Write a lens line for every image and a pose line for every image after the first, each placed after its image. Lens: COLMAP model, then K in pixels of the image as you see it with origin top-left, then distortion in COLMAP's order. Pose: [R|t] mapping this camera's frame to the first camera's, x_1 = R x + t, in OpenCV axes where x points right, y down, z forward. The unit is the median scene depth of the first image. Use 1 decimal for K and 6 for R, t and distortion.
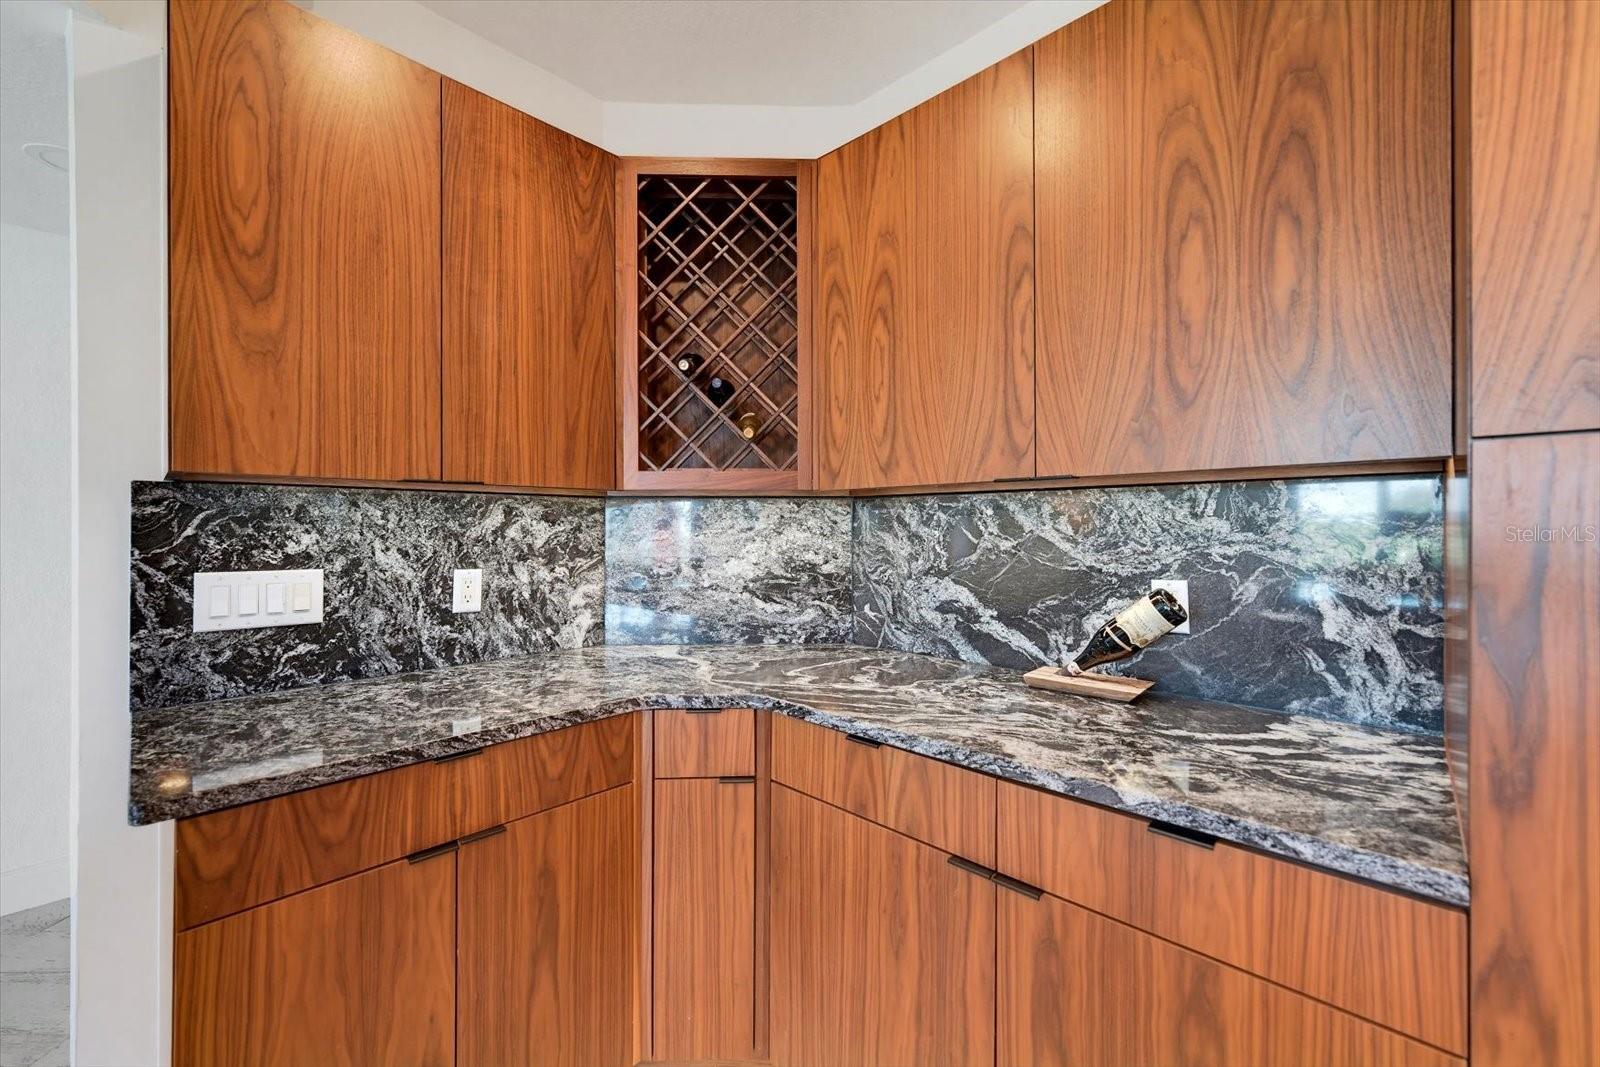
lens RADIAL K [[632.6, 0, 802.5], [0, 632.6, 526.1], [0, 0, 1]] dist [-0.001583, -0.000018]
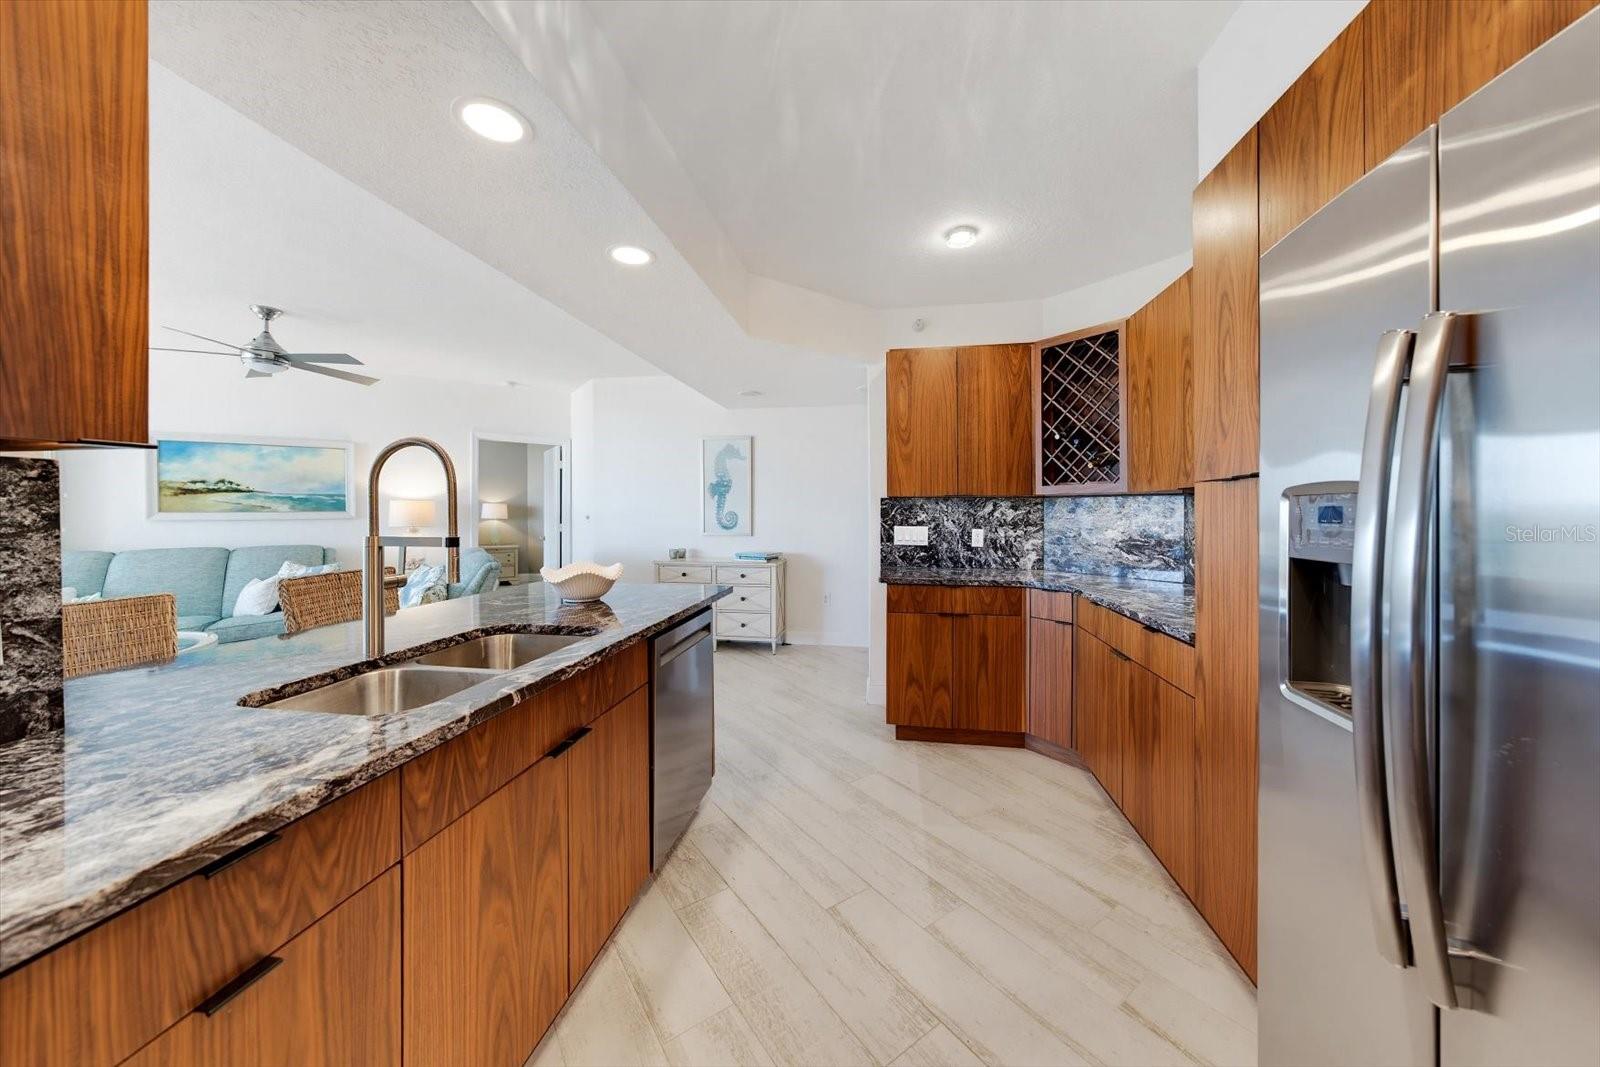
lens RADIAL K [[550.1, 0, 801.9], [0, 550.1, 507.4], [0, 0, 1]] dist [-0.000361, 0.000032]
pose [[0.563159, -0.005179, -0.826332, 0.852796], [0.001833, 0.999986, -0.005019, -0.005764], [0.826347, 0.001312, 0.563160, -0.757533]]
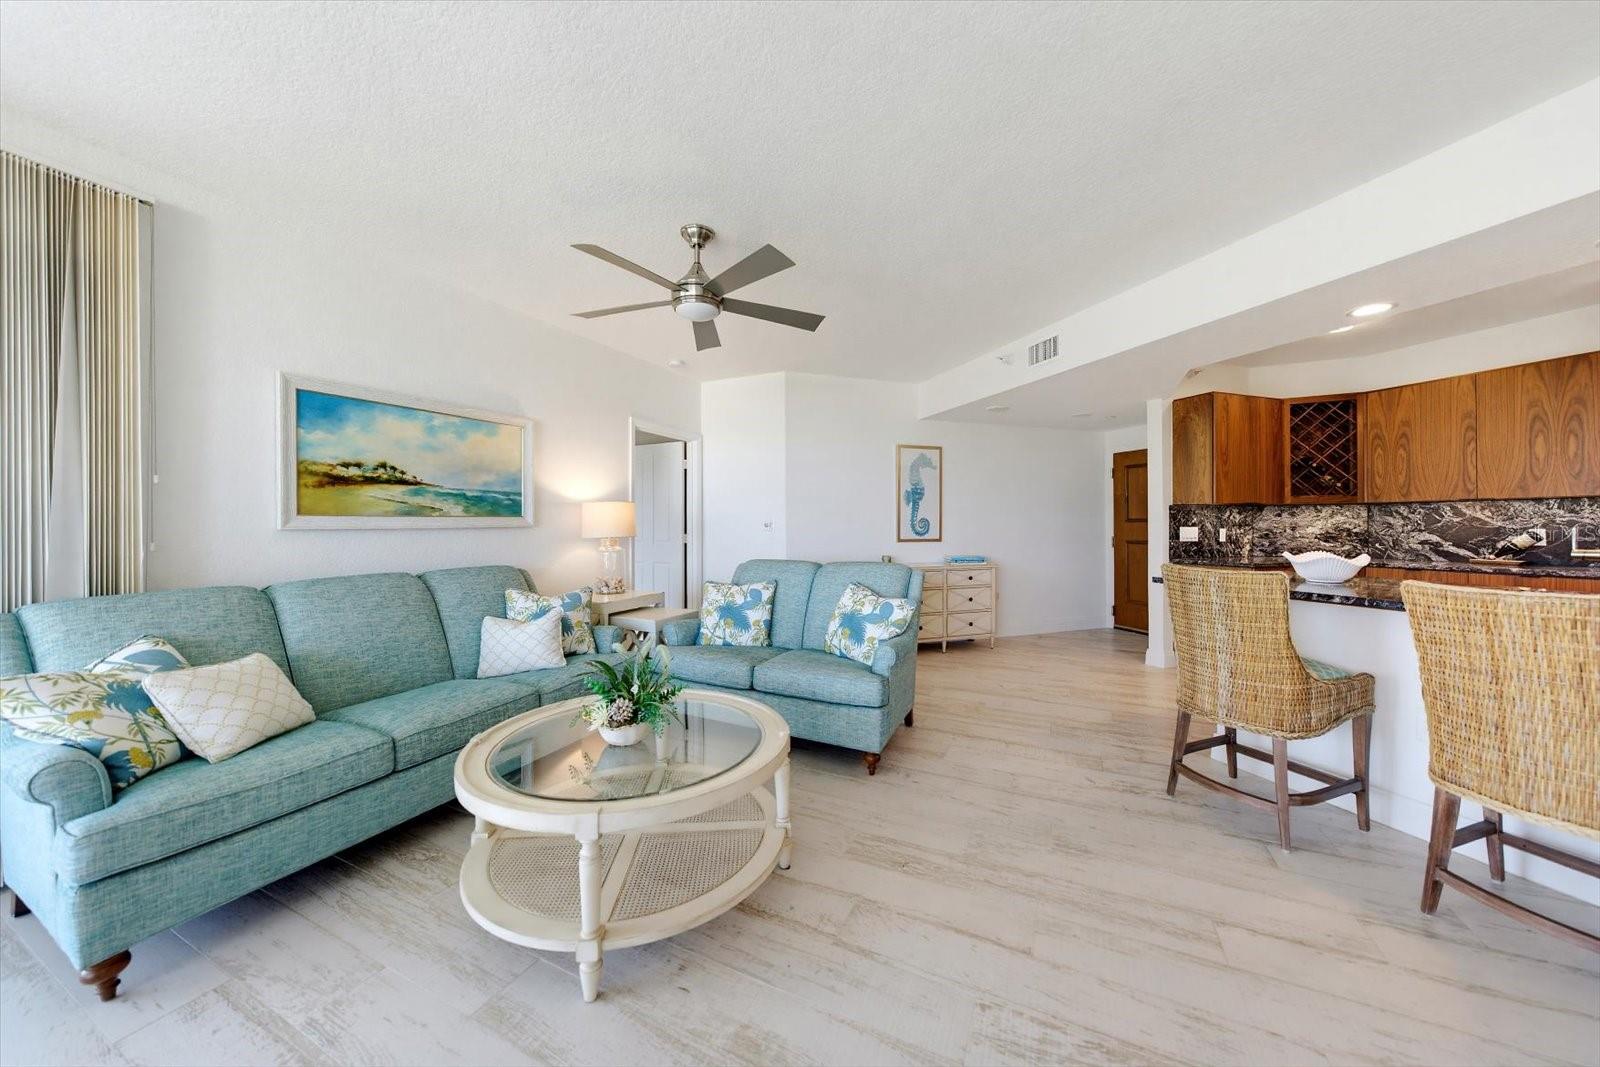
lens RADIAL K [[547.9, 0, 801.7], [0, 547.9, 523.7], [0, 0, 1]] dist [-0.000039, 0.000110]
pose [[0.893694, -0.005481, -0.448644, -1.251729], [0.005660, 0.999984, -0.000942, 0.033741], [0.448642, -0.001697, 0.893710, -2.628529]]
